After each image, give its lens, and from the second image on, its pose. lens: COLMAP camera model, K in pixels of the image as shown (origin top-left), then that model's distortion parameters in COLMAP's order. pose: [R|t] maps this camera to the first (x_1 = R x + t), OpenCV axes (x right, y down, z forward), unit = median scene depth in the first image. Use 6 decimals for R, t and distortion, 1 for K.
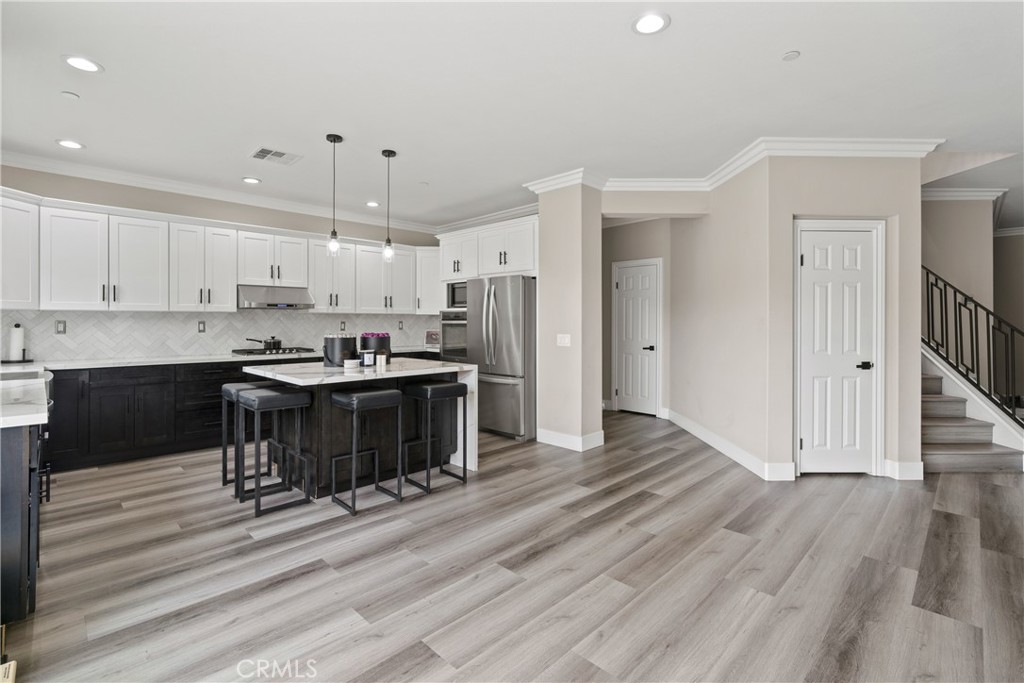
lens RADIAL K [[467.2, 0, 515.7], [0, 467.2, 320.3], [0, 0, 1]] dist [-0.017769, 0.006053]
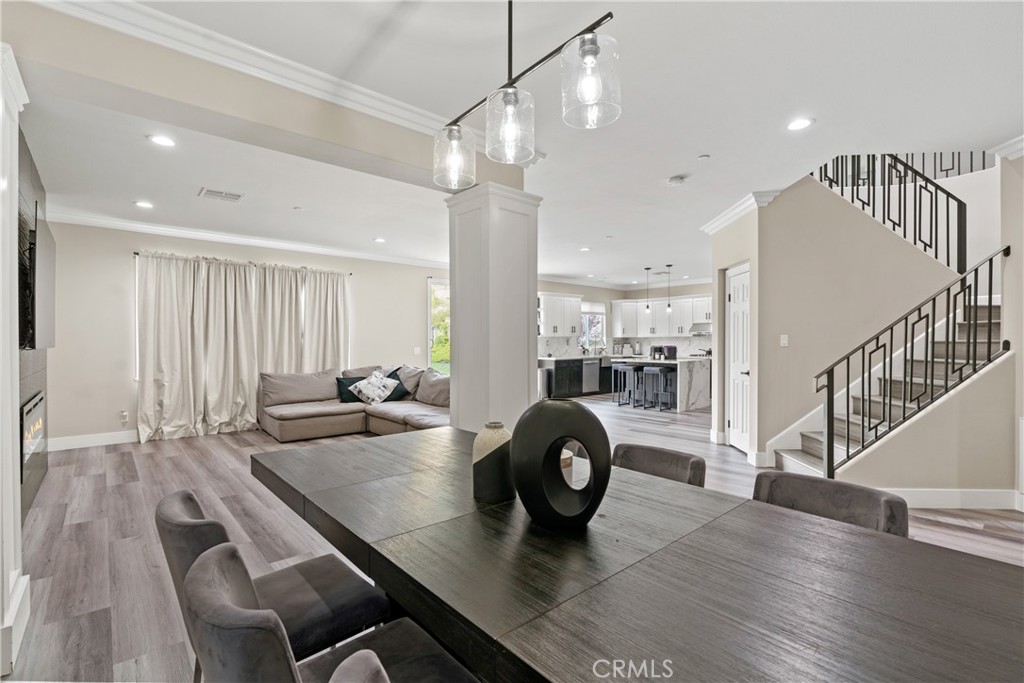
lens RADIAL K [[470.6, 0, 516.4], [0, 470.6, 336.9], [0, 0, 1]] dist [-0.015802, 0.006823]
pose [[-0.066856, -0.010602, -0.997706, 2.140181], [0.004520, 0.999930, -0.010929, 0.005653], [0.997752, -0.005240, -0.066803, 0.433268]]
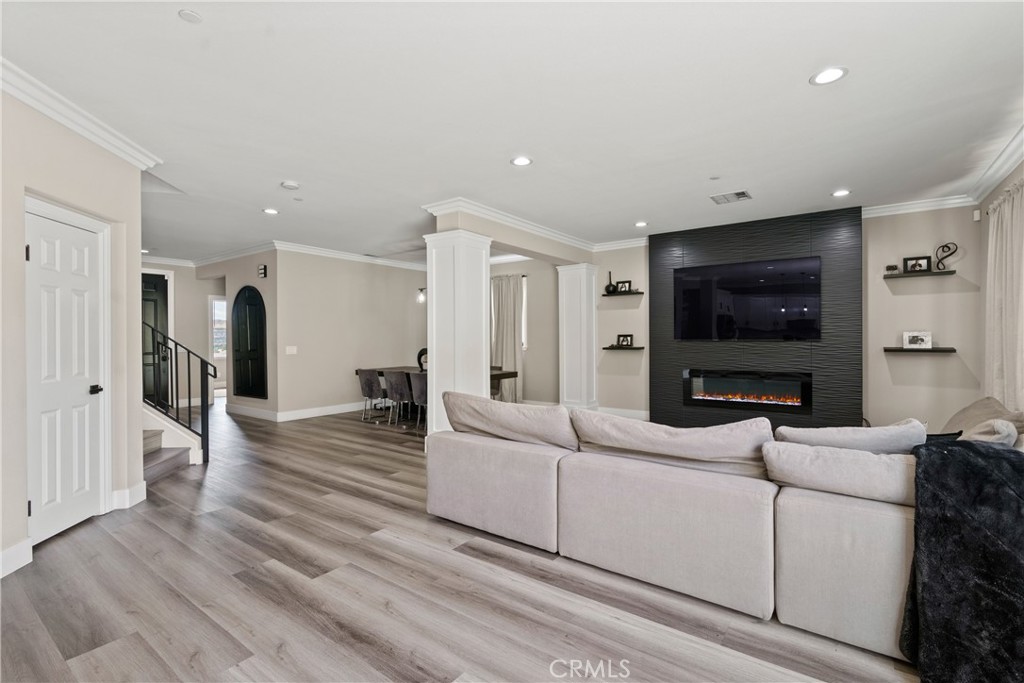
lens RADIAL K [[462.5, 0, 516.3], [0, 462.5, 338.1], [0, 0, 1]] dist [-0.014658, 0.005993]
pose [[-0.151819, -0.001699, 0.988407, -0.201865], [0.001391, 0.999997, 0.001933, 0.002250], [-0.988407, 0.001669, -0.151816, 0.359608]]
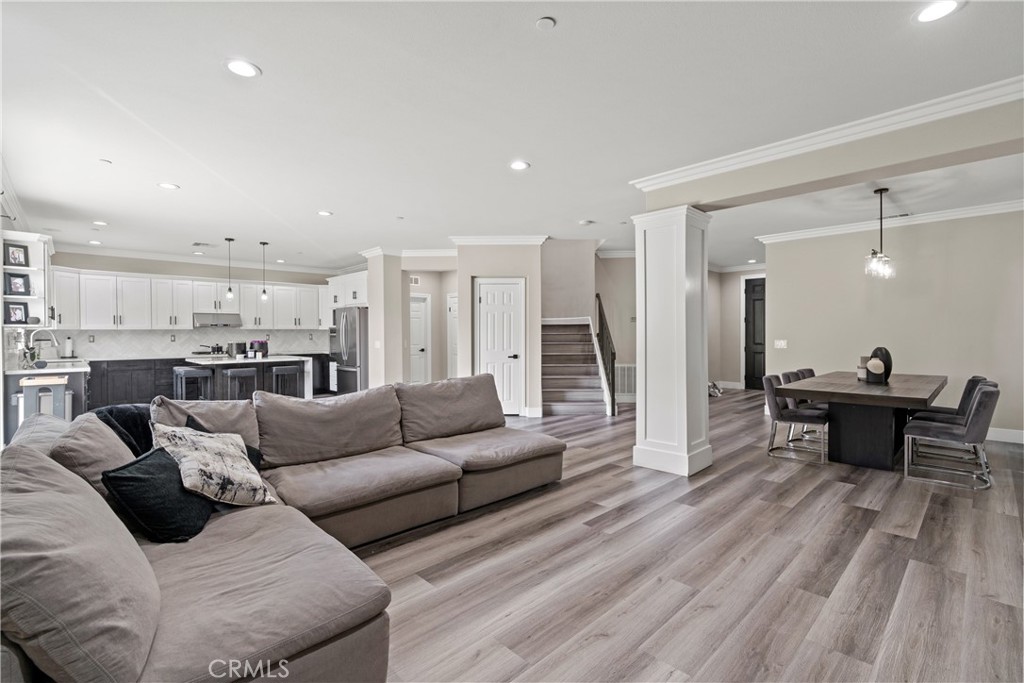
lens RADIAL K [[462.5, 0, 516.3], [0, 462.5, 338.1], [0, 0, 1]] dist [-0.014658, 0.005993]
pose [[0.999761, -0.006480, -0.020900, 0.801788], [0.006783, 0.999872, 0.014459, -0.003116], [0.020803, -0.014598, 0.999677, -0.851836]]
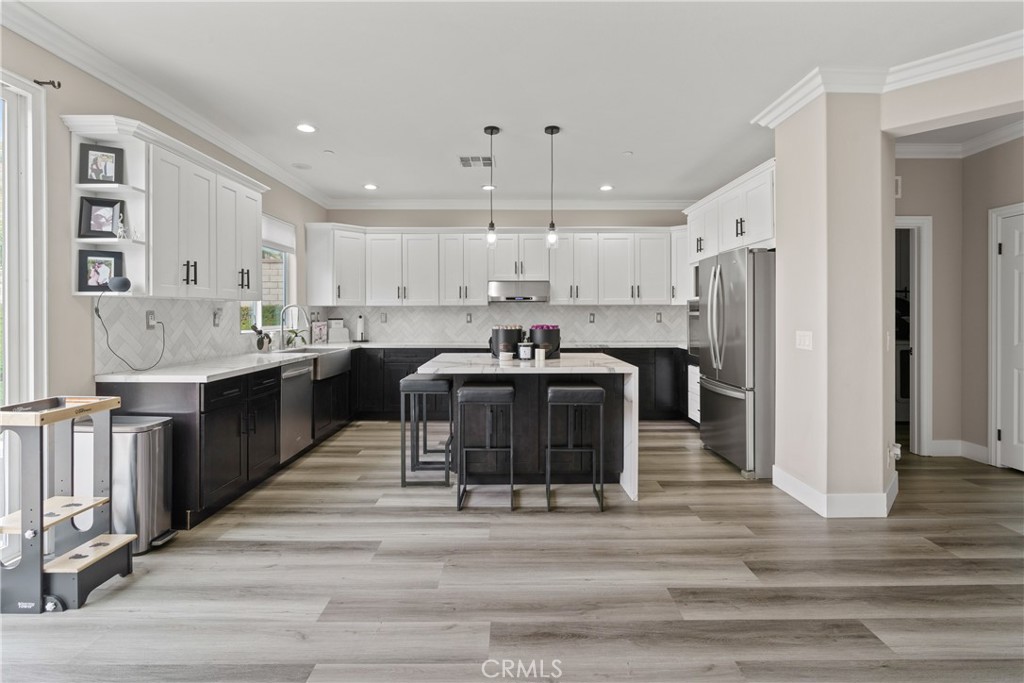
lens RADIAL K [[467.8, 0, 515.6], [0, 467.8, 316.5], [0, 0, 1]] dist [-0.017273, 0.006420]
pose [[0.707695, 0.001149, -0.706517, 0.342341], [0.005019, 0.999965, 0.006653, 0.003444], [0.706500, -0.008255, 0.707665, 0.308668]]
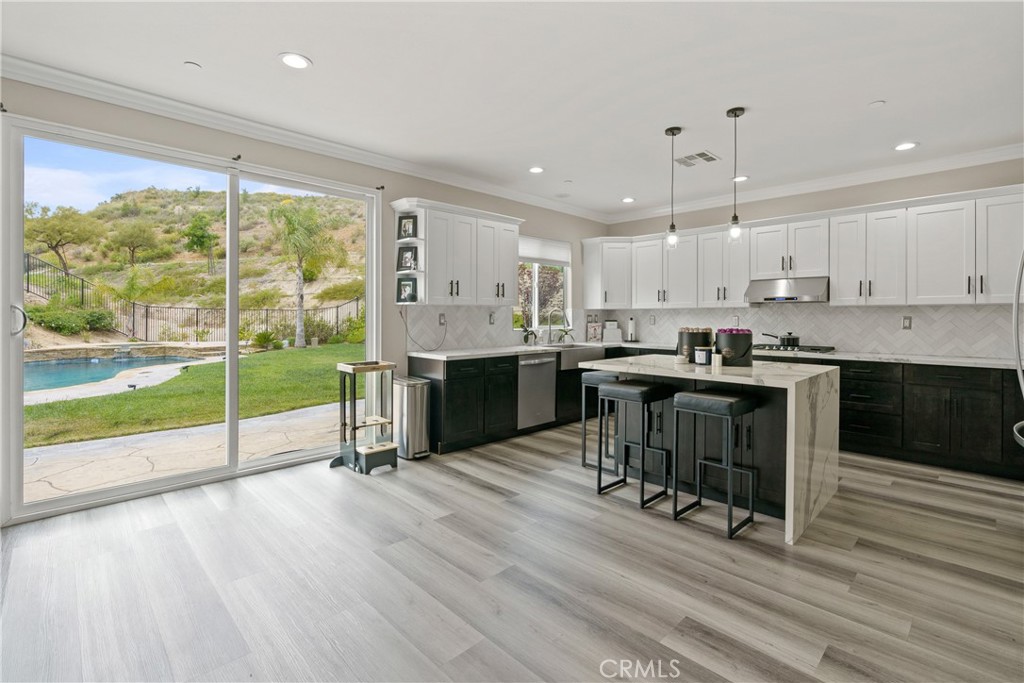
lens RADIAL K [[467.2, 0, 515.7], [0, 467.2, 320.3], [0, 0, 1]] dist [-0.017769, 0.006053]
pose [[-0.015181, 0.006397, -0.999864, 0.586311], [0.000502, 0.999979, 0.006390, 0.006052], [0.999885, -0.000405, -0.015183, 0.650728]]
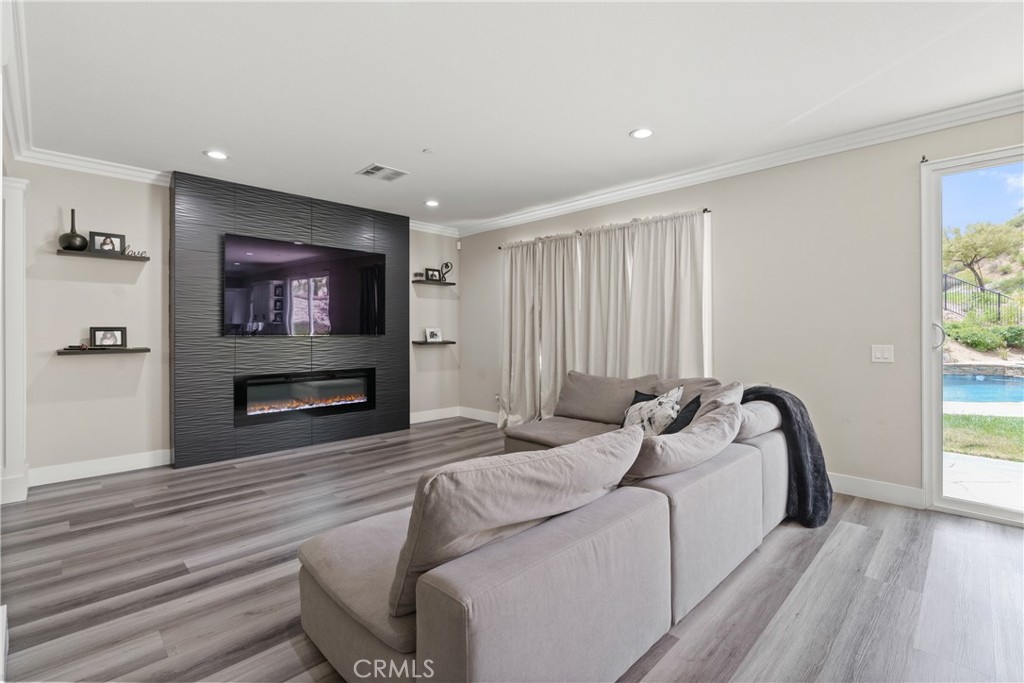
lens RADIAL K [[465.6, 0, 512.0], [0, 465.6, 330.7], [0, 0, 1]] dist [-0.006619, -0.000075]
pose [[-0.999958, -0.001213, 0.009084, 0.644171], [-0.001256, 0.999988, -0.004746, 0.004659], [-0.009078, -0.004757, -0.999947, 0.706387]]
